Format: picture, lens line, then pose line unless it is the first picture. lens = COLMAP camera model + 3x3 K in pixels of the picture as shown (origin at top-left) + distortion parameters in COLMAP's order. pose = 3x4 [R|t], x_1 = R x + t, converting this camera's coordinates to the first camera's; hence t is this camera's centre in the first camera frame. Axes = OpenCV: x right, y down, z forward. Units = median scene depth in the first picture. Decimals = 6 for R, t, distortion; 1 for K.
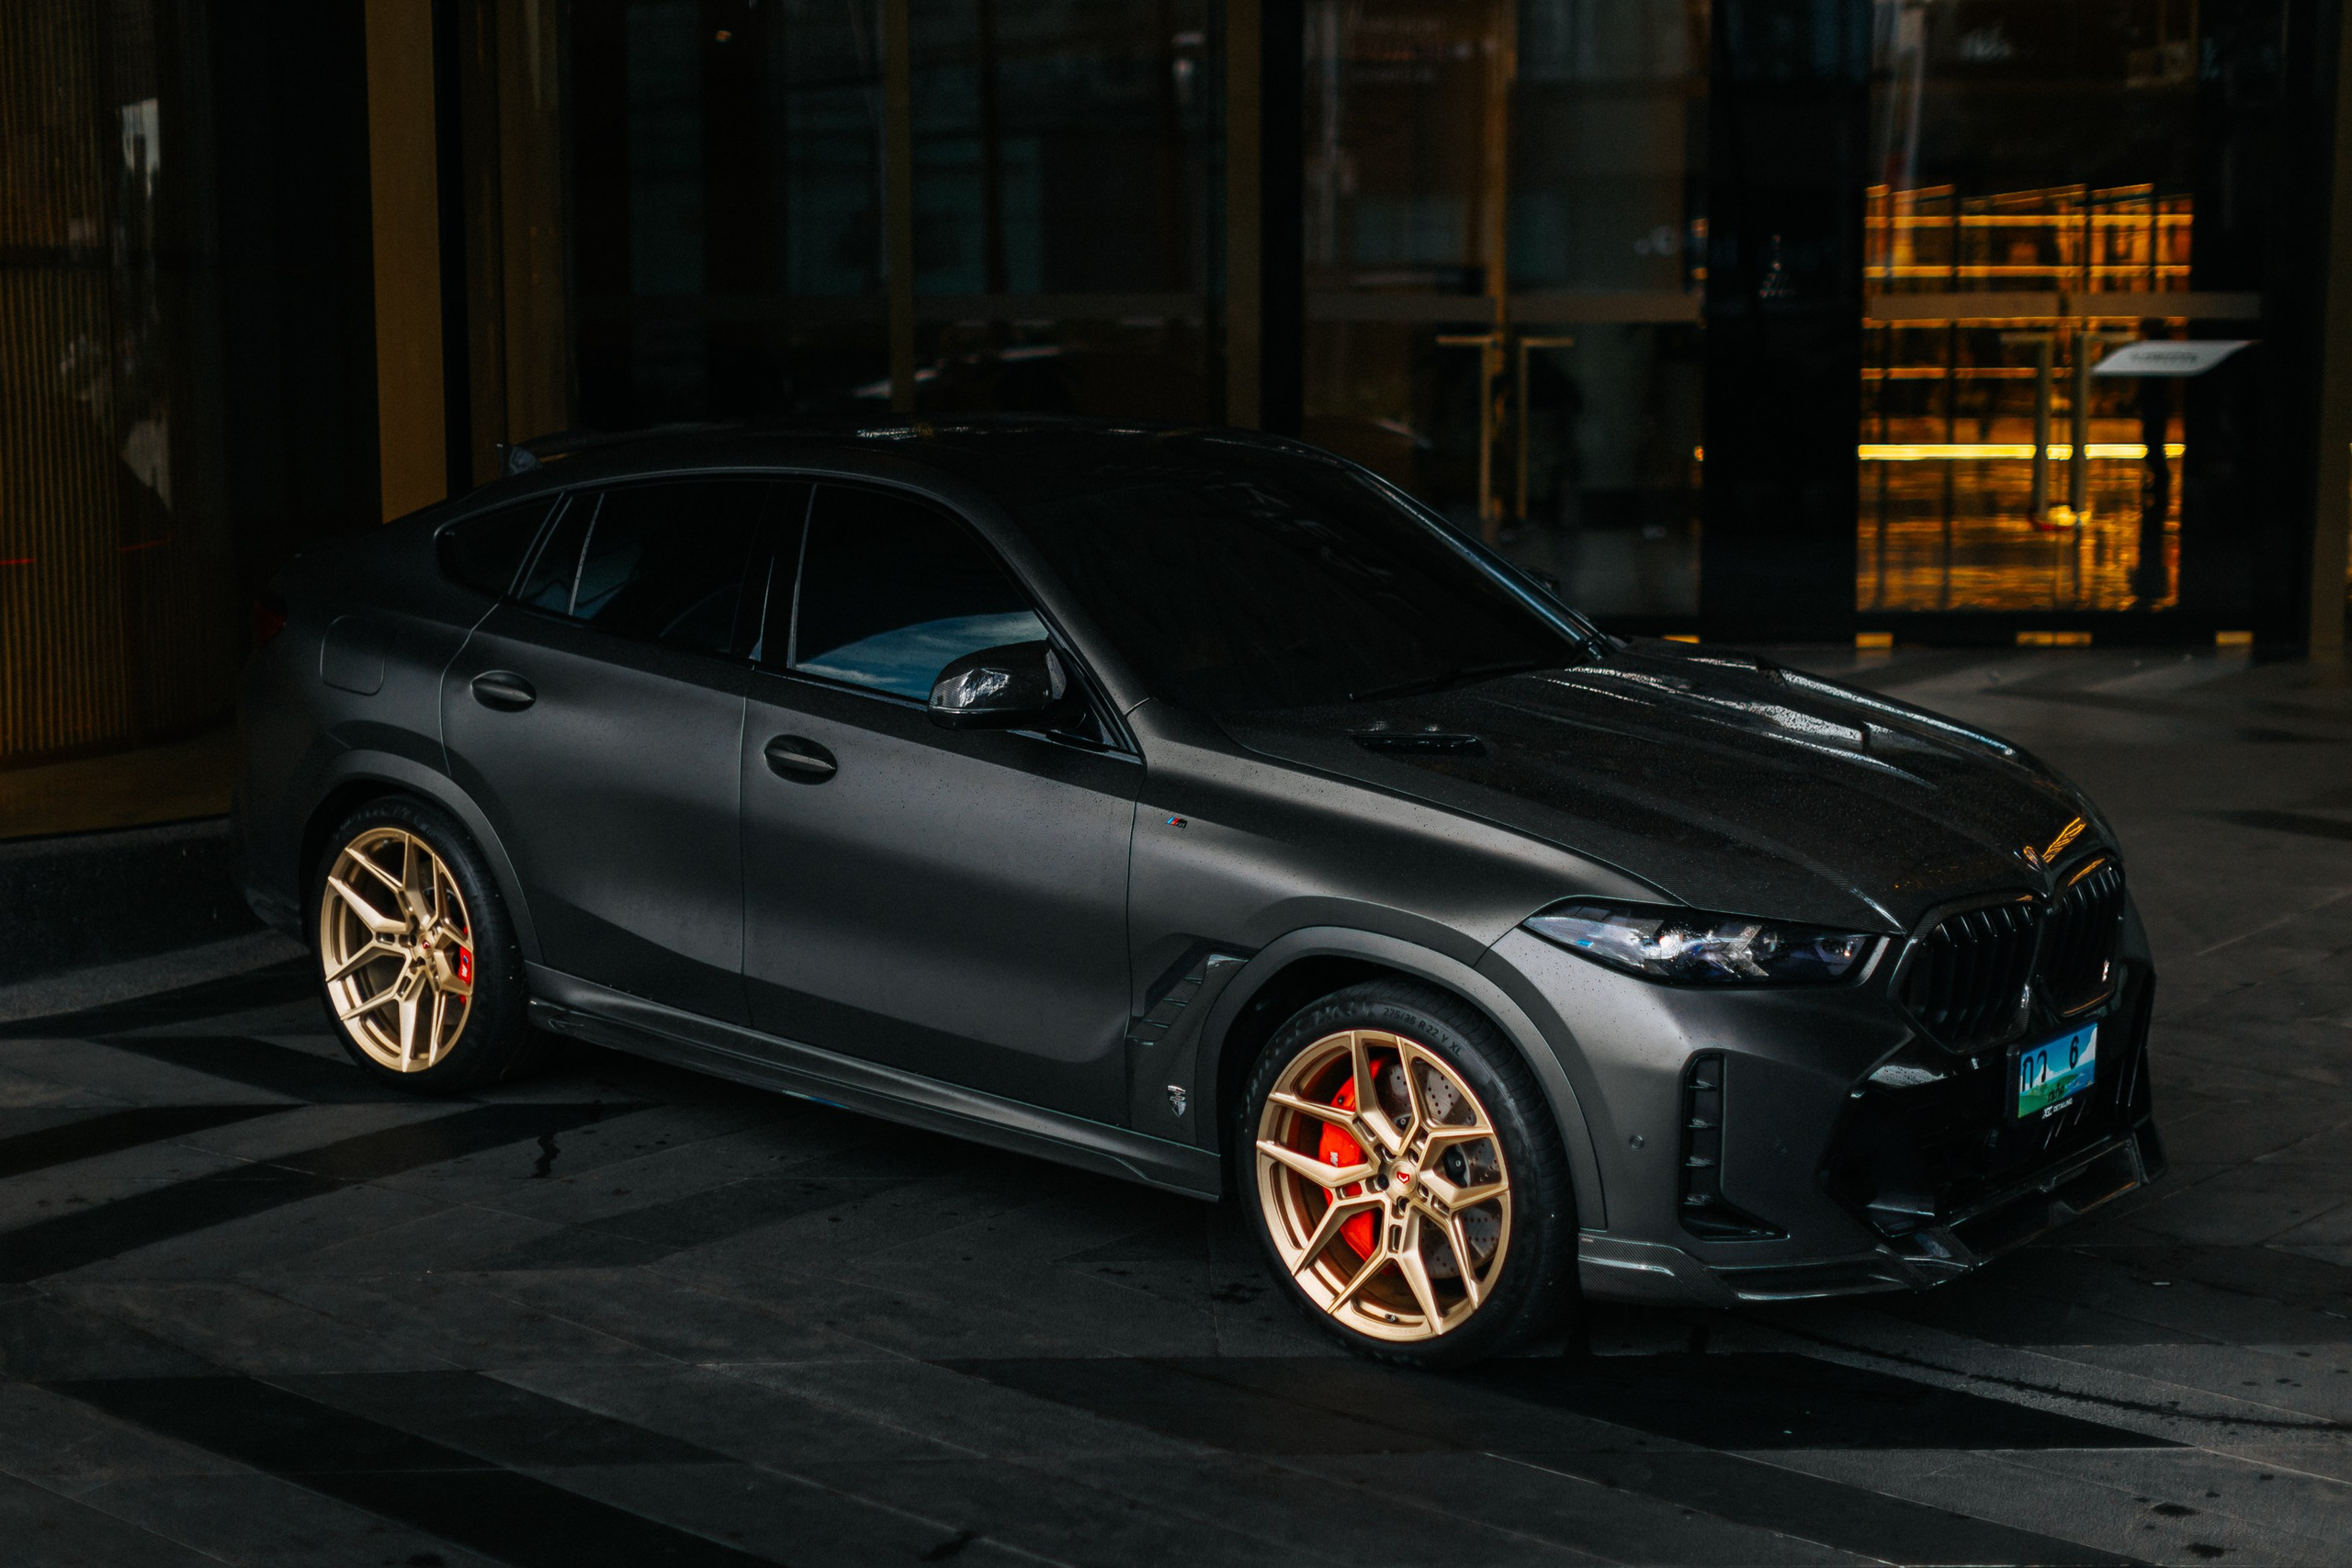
lens RADIAL K [[3121.4, 0, 1227.6], [0, 3121.4, 810.1], [0, 0, 1]] dist [0.071539, 0.000000]
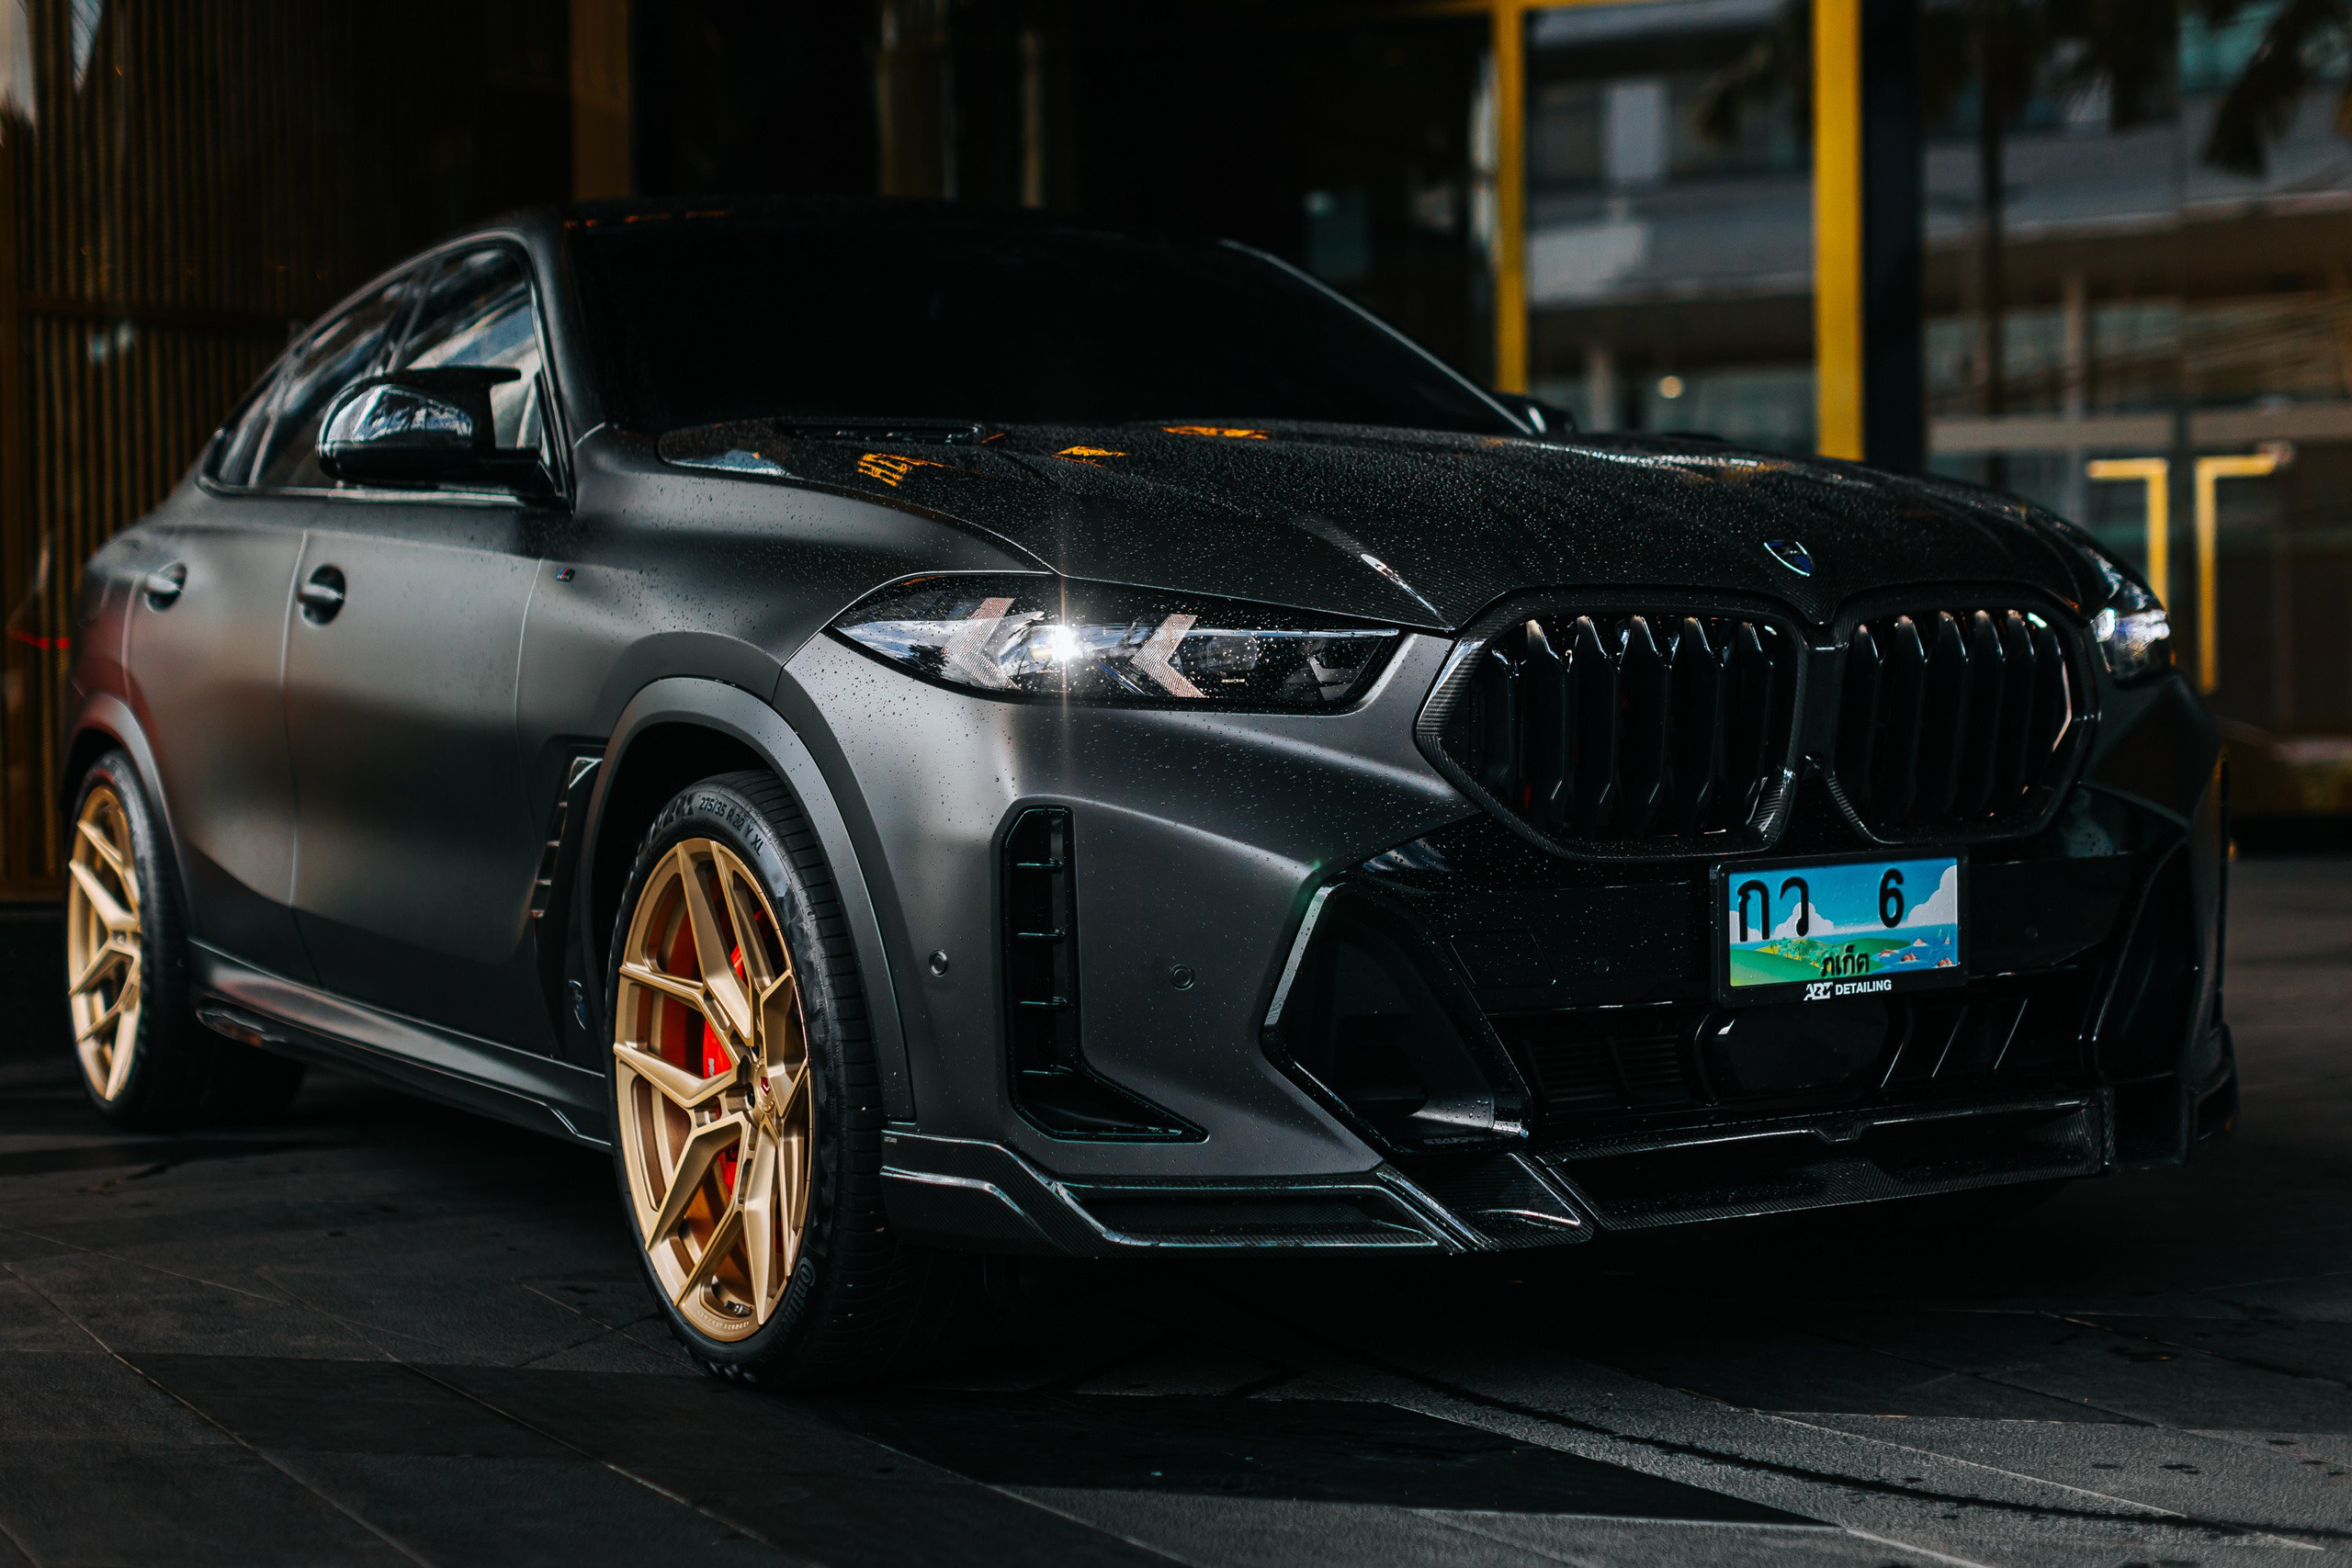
lens RADIAL K [[3367.4, 0, 1155.2], [0, 3367.4, 793.9], [0, 0, 1]] dist [-0.026843, 0.000000]
pose [[0.943198, -0.010542, -0.332063, 0.348732], [-0.035357, 0.990635, -0.131878, 0.144450], [0.330344, 0.136128, 0.933993, 0.386964]]
